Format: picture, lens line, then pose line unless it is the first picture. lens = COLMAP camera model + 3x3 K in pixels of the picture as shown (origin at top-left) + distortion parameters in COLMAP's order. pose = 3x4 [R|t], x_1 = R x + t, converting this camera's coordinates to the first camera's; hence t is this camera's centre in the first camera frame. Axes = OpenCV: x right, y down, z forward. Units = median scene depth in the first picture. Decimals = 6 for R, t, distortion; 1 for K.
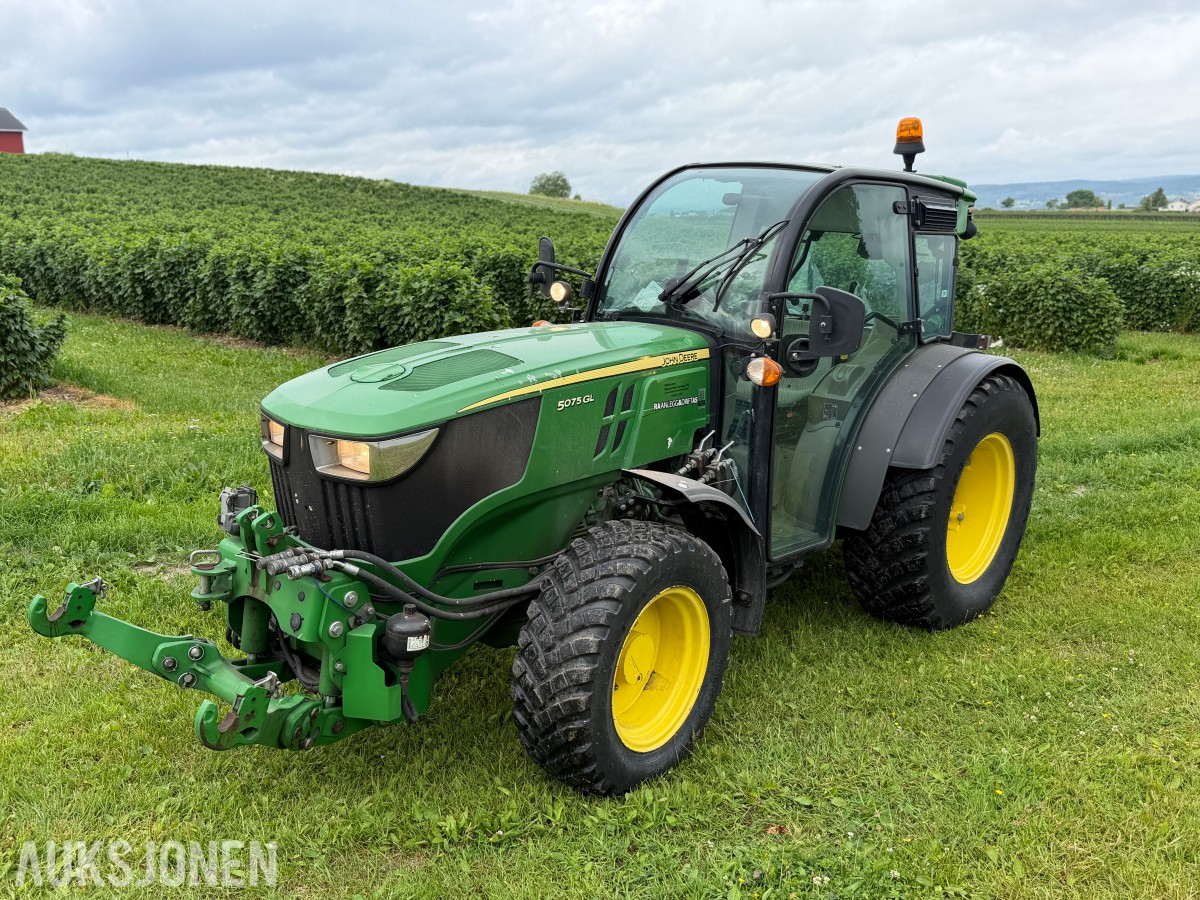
lens RADIAL K [[1077.1, 0, 603.1], [0, 1077.1, 470.4], [0, 0, 1]] dist [0.145804, -0.400080]
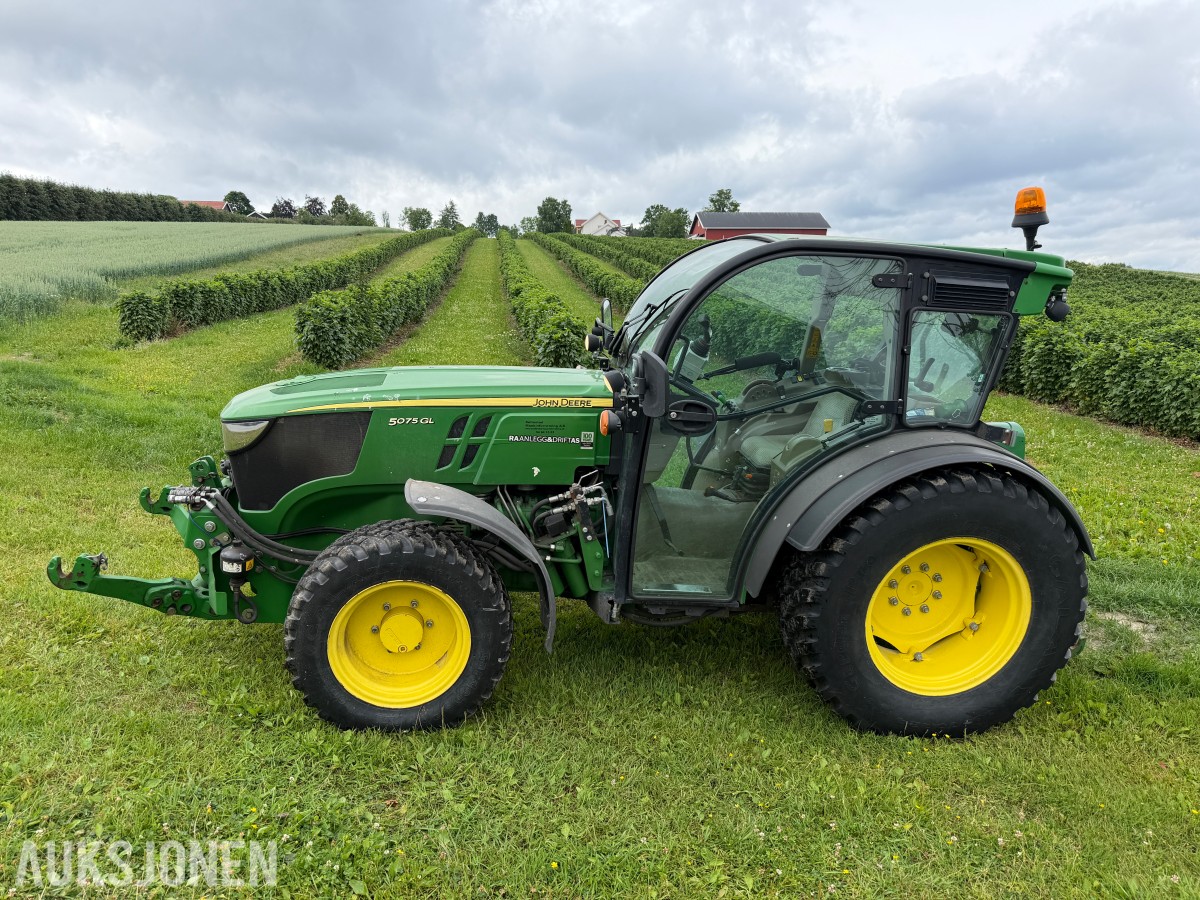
lens RADIAL K [[833.3, 0, 593.9], [0, 833.3, 454.1], [0, 0, 1]] dist [0.012859, -0.029238]
pose [[0.750585, 0.154739, -0.642400, 0.823145], [-0.176456, 0.983826, 0.030808, -0.100252], [0.636777, 0.090231, 0.765750, 0.419447]]
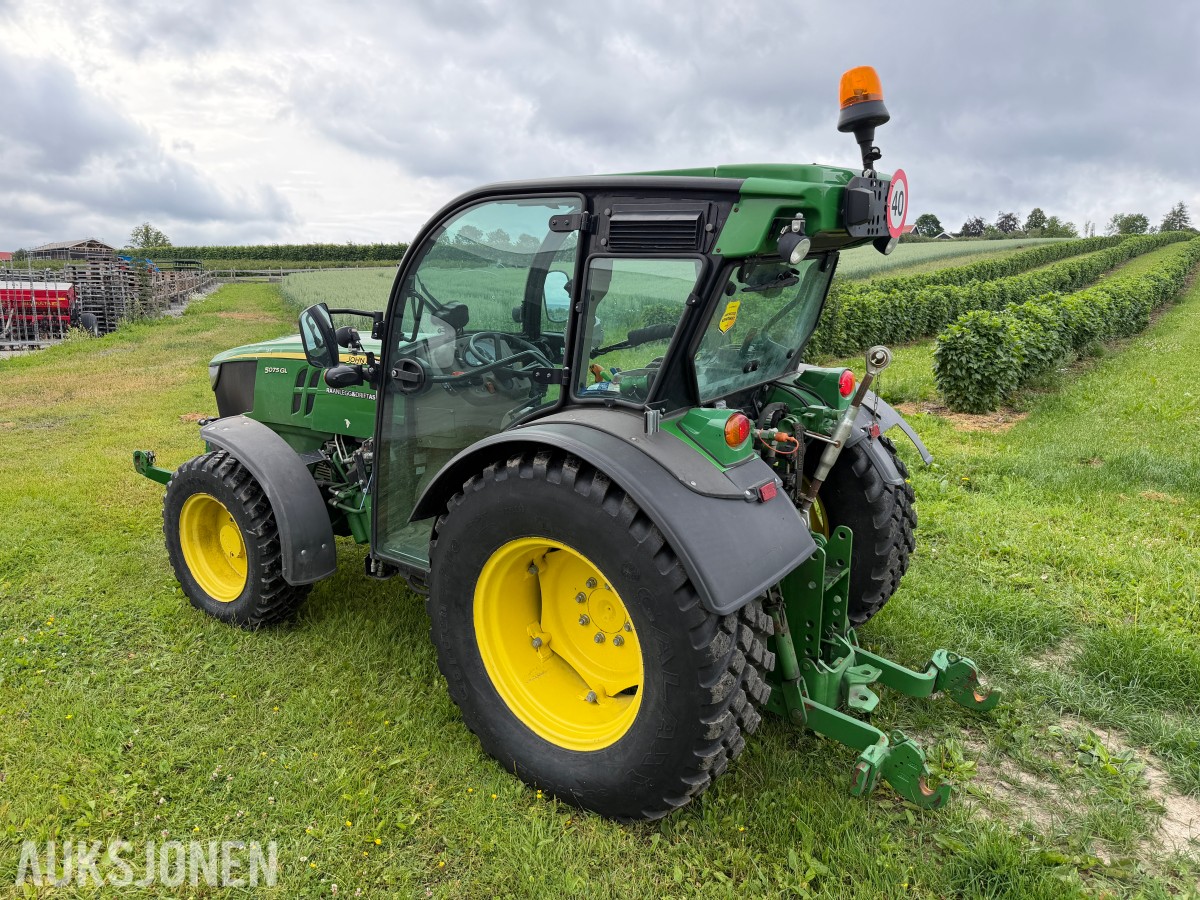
lens RADIAL K [[852.3, 0, 631.5], [0, 852.3, 455.3], [0, 0, 1]] dist [0.028635, 0.000762]
pose [[0.115434, 0.187132, -0.975529, 1.307199], [-0.230767, 0.960276, 0.156899, -0.269964], [0.966137, 0.207009, 0.154032, 1.413894]]
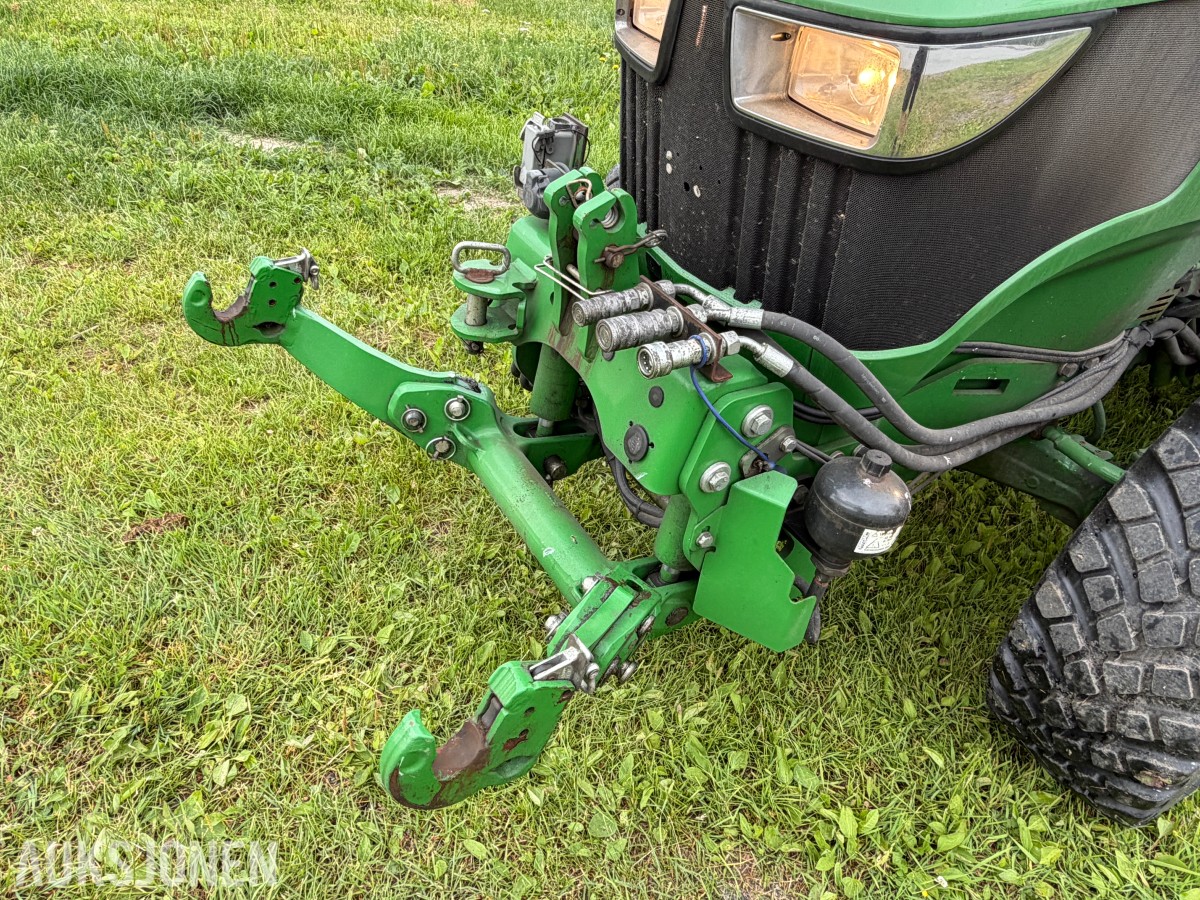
lens RADIAL K [[833.3, 0, 593.9], [0, 833.3, 454.1], [0, 0, 1]] dist [0.012859, -0.029238]
pose [[0.950112, 0.230743, -0.209871, -0.206662], [-0.133414, 0.908837, 0.395241, 0.002224], [0.281937, -0.347524, 0.894281, 0.620310]]
